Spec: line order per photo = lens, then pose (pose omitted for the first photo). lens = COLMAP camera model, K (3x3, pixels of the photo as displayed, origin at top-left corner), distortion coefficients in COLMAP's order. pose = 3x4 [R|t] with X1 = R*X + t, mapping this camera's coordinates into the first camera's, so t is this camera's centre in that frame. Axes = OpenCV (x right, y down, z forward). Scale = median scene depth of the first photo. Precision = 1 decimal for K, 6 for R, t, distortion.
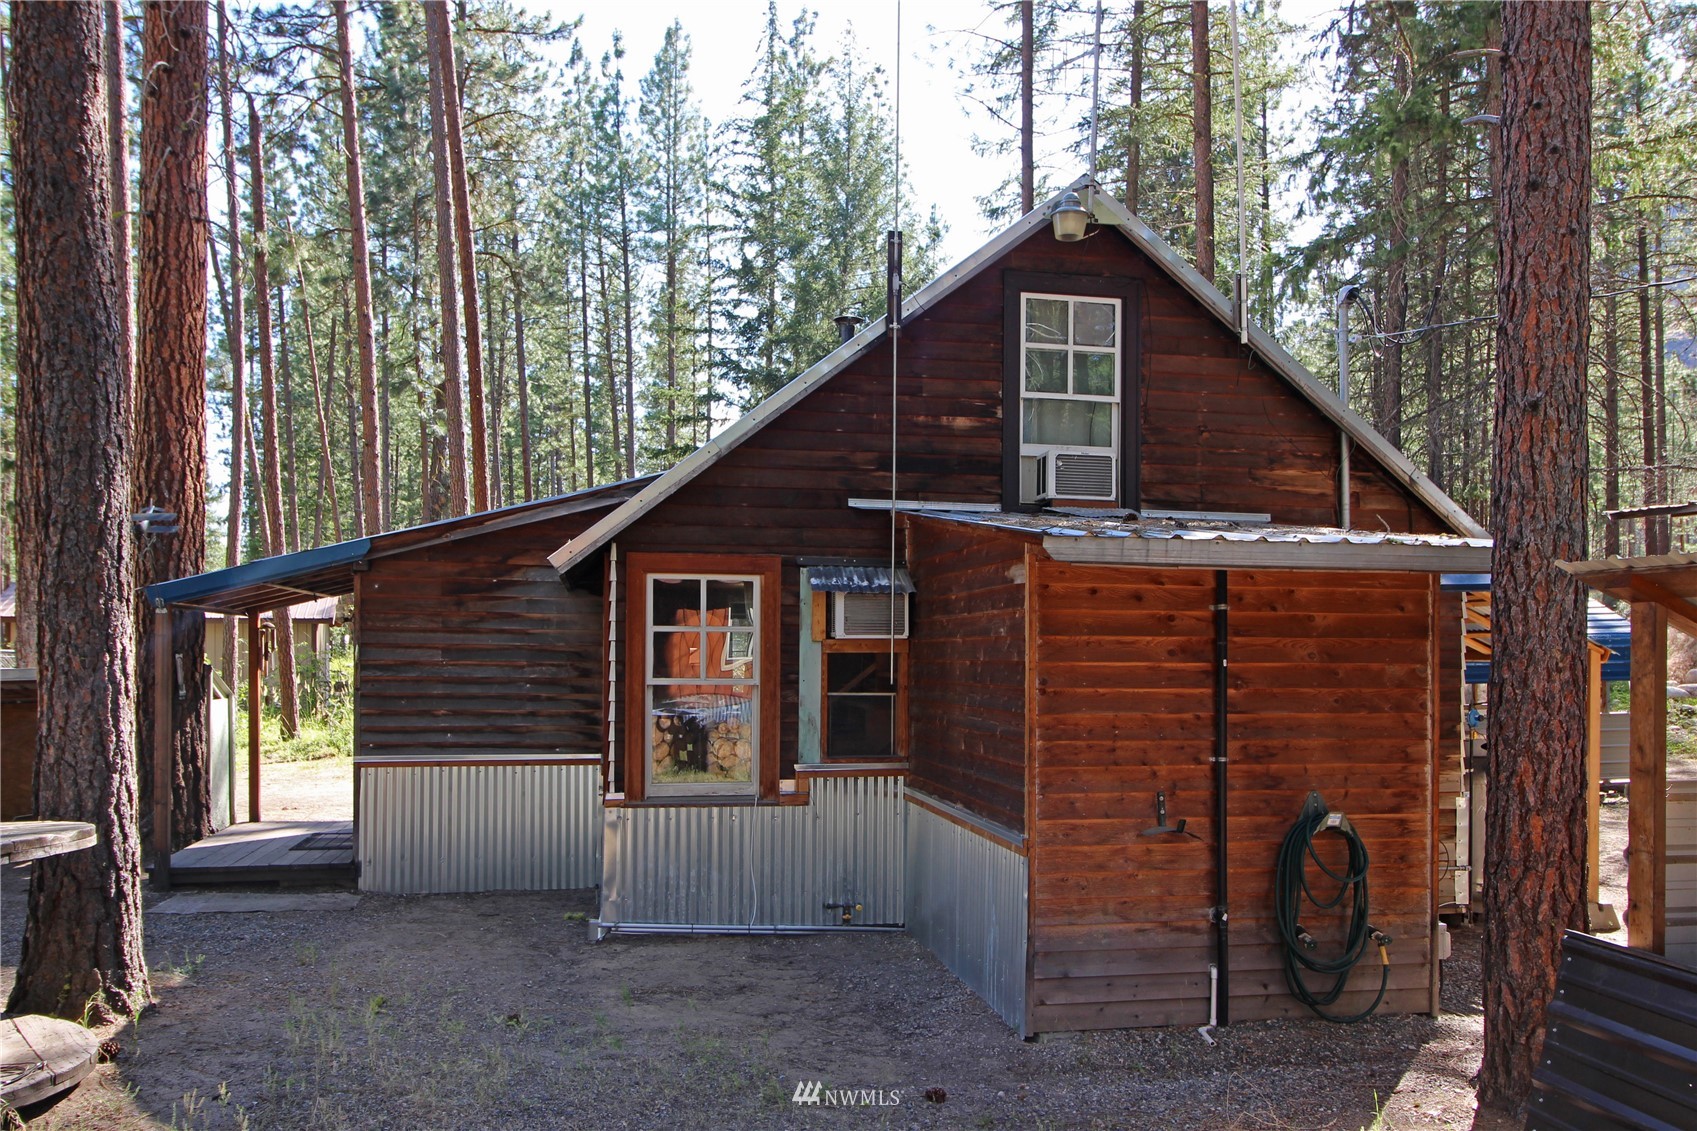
lens RADIAL K [[1244.9, 0, 852.2], [0, 1244.9, 664.2], [0, 0, 1]] dist [-0.003691, 0.000826]
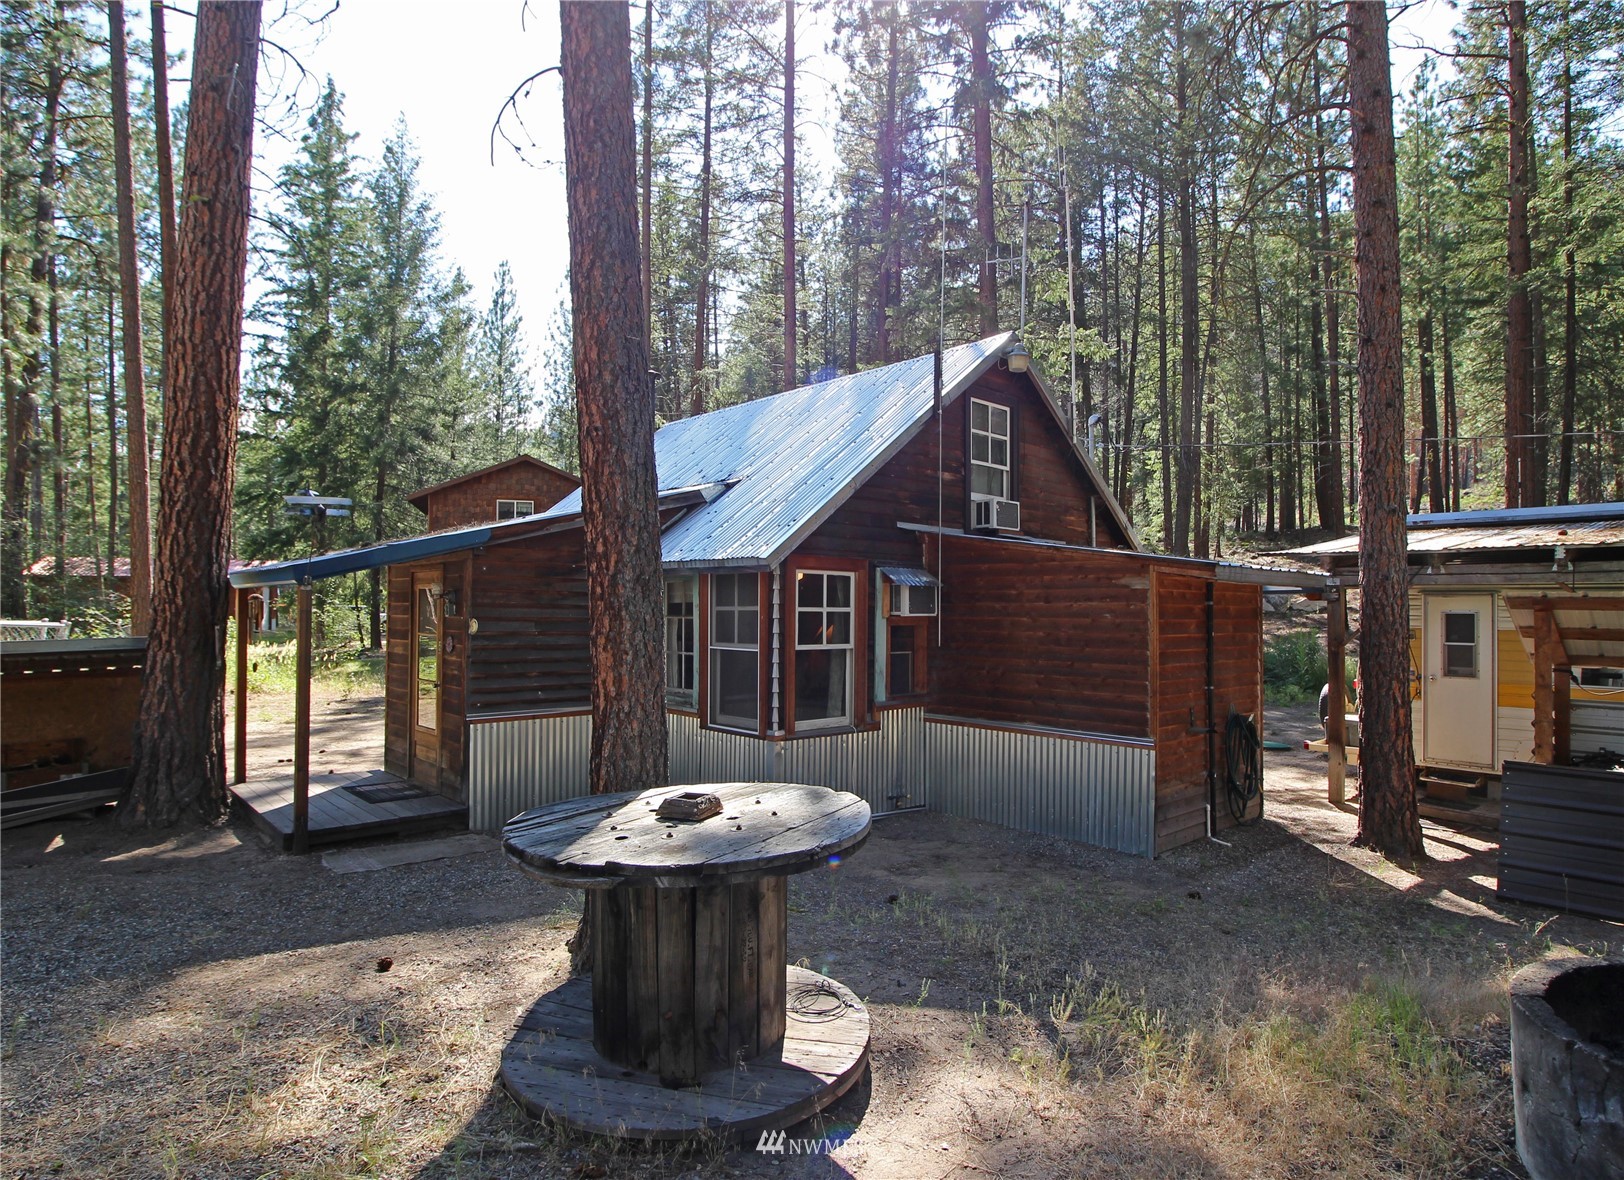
lens RADIAL K [[878.5, 0, 820.5], [0, 878.5, 597.4], [0, 0, 1]] dist [-0.006158, -0.006066]
pose [[0.856578, 0.010115, 0.515919, -0.634174], [0.000646, 0.999786, -0.020675, -0.021270], [-0.516018, 0.018043, 0.856388, 0.152000]]
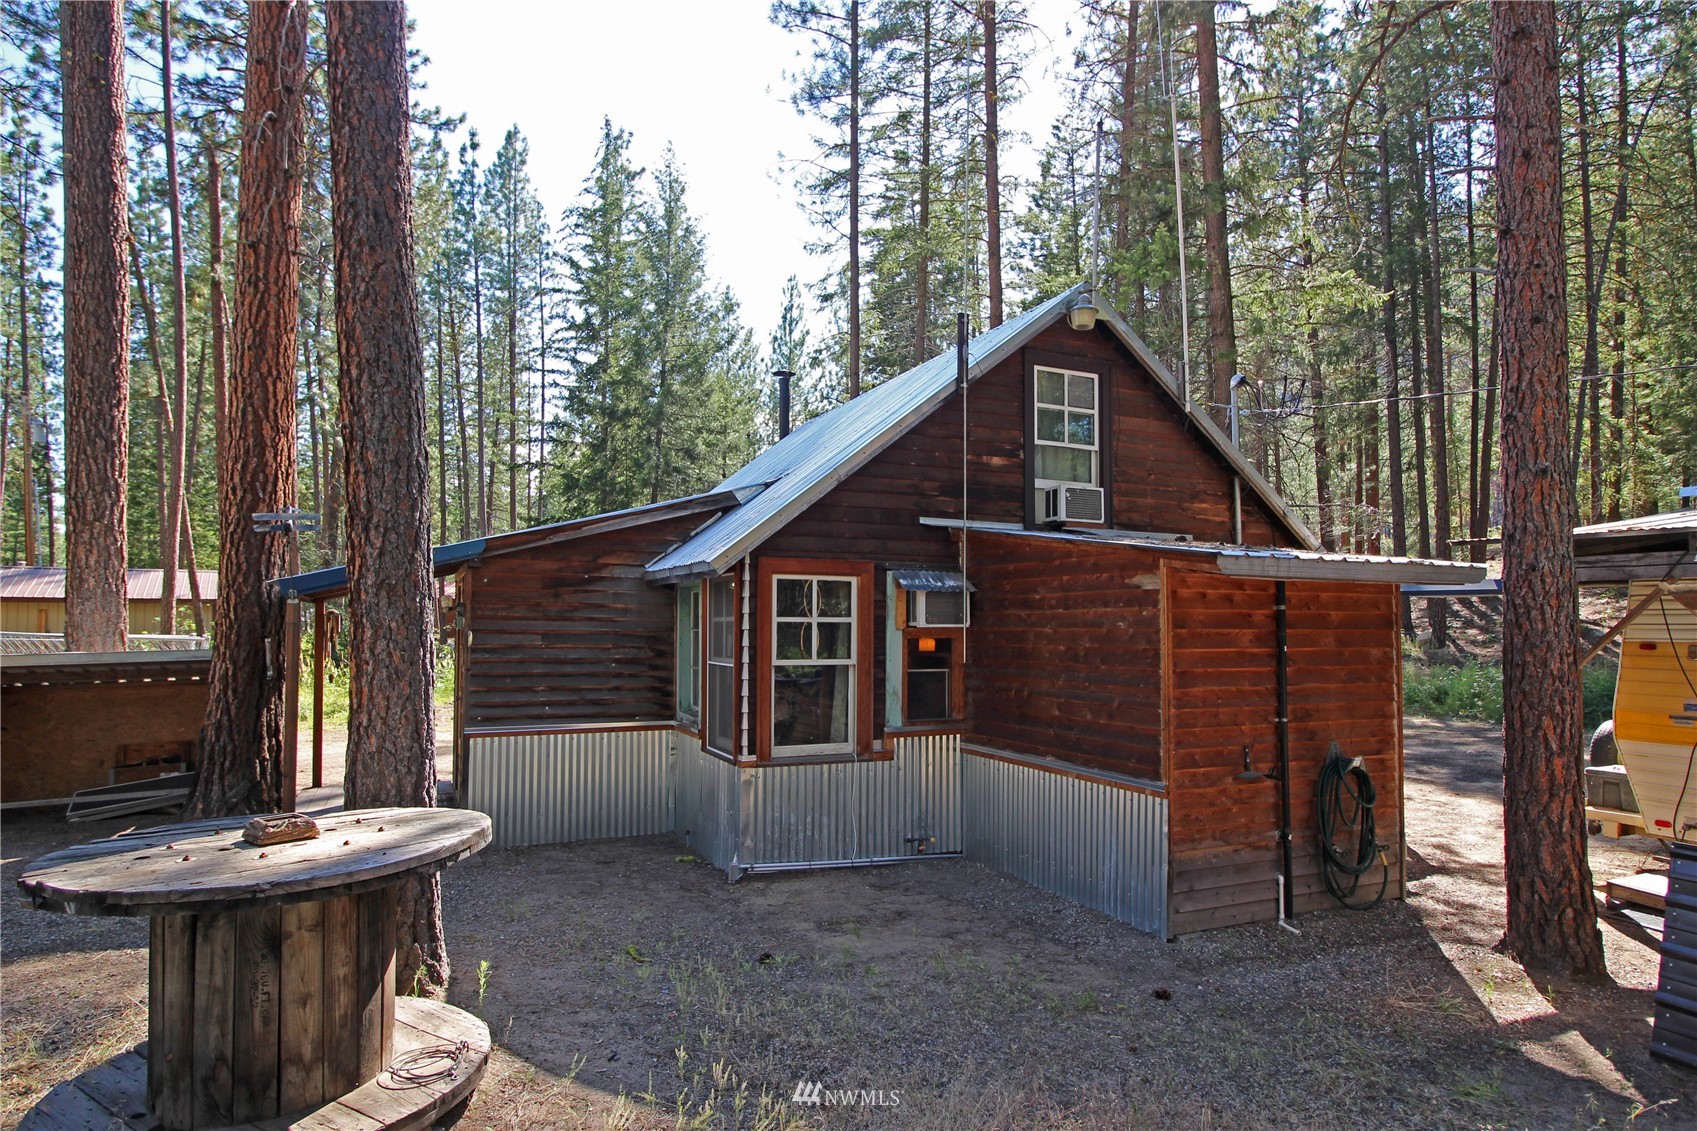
lens RADIAL K [[944.6, 0, 851.6], [0, 944.6, 600.4], [0, 0, 1]] dist [-0.004314, 0.006234]
pose [[0.972804, 0.005119, 0.231574, -0.300105], [0.003164, 0.999369, -0.035386, -0.013876], [-0.231609, 0.035157, 0.972174, 0.079521]]
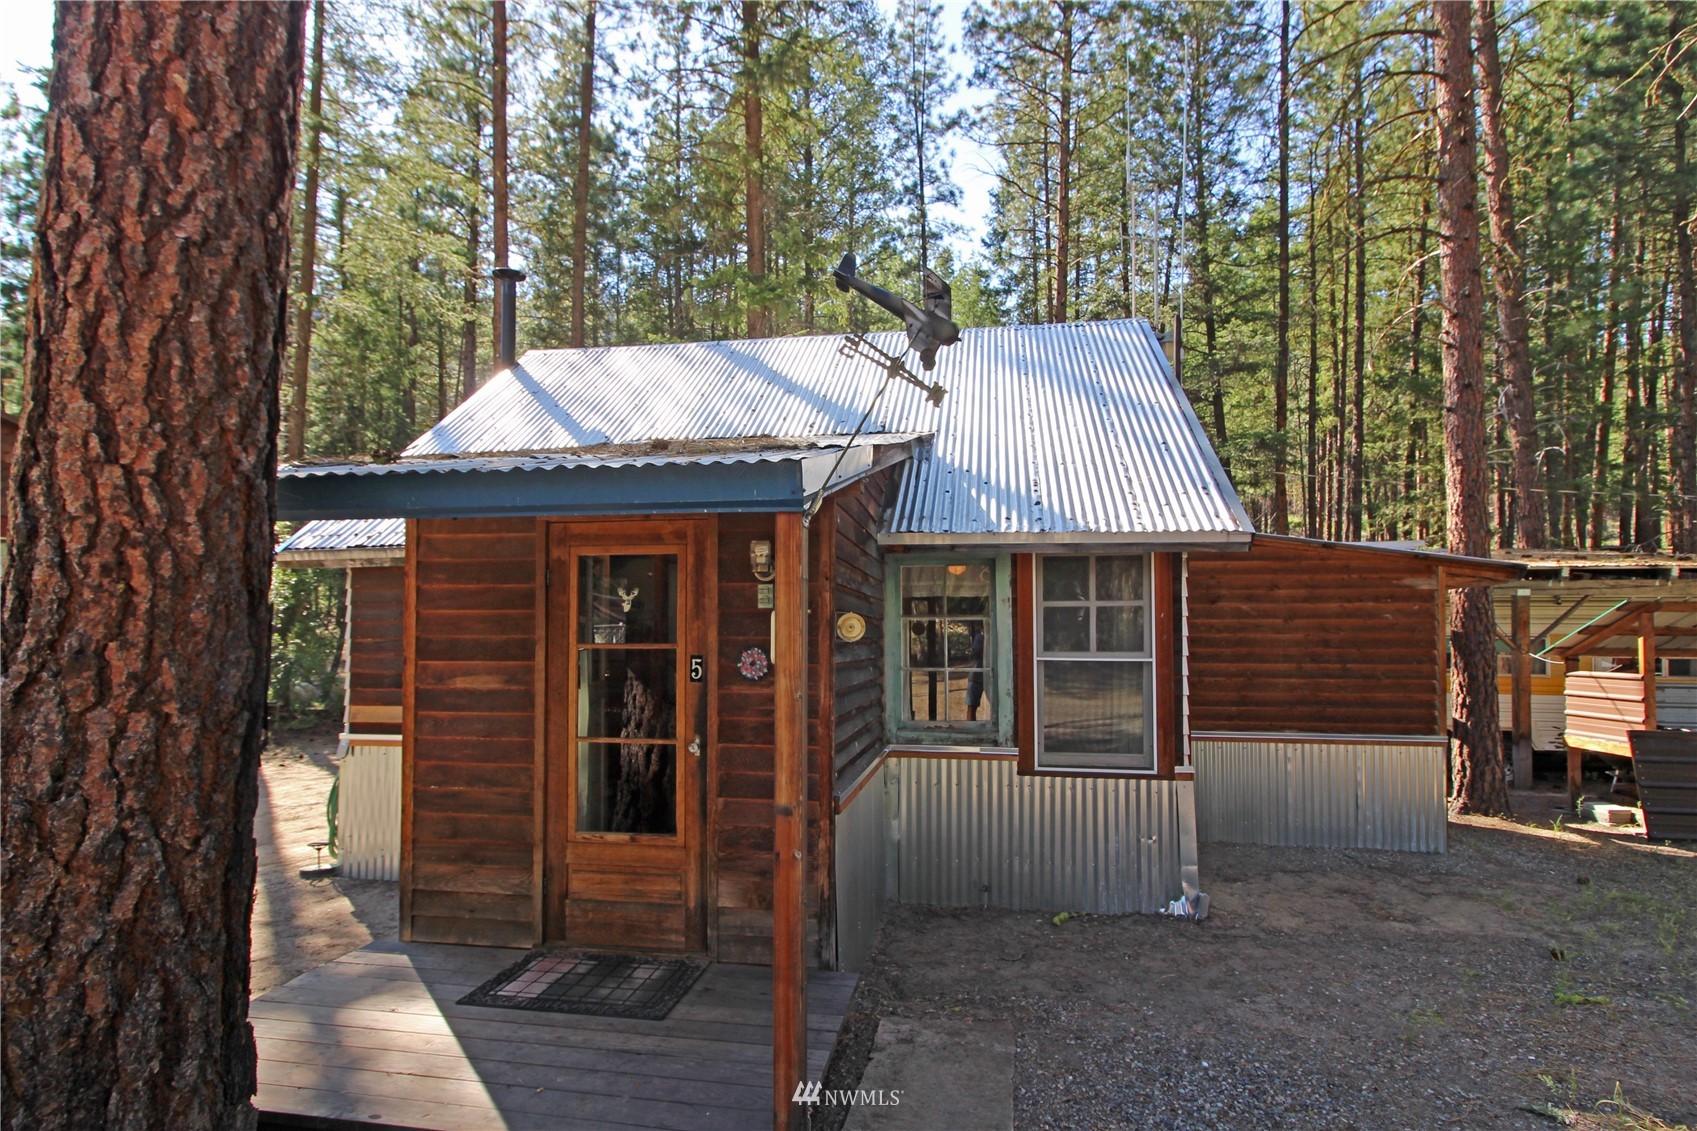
lens RADIAL K [[846.7, 0, 863.0], [0, 846.7, 612.4], [0, 0, 1]] dist [0.001218, 0.000019]
pose [[0.342155, 0.016691, 0.939495, -0.918379], [-0.001180, 0.999849, -0.017334, -0.009549], [-0.939643, 0.004823, 0.342123, 0.994482]]
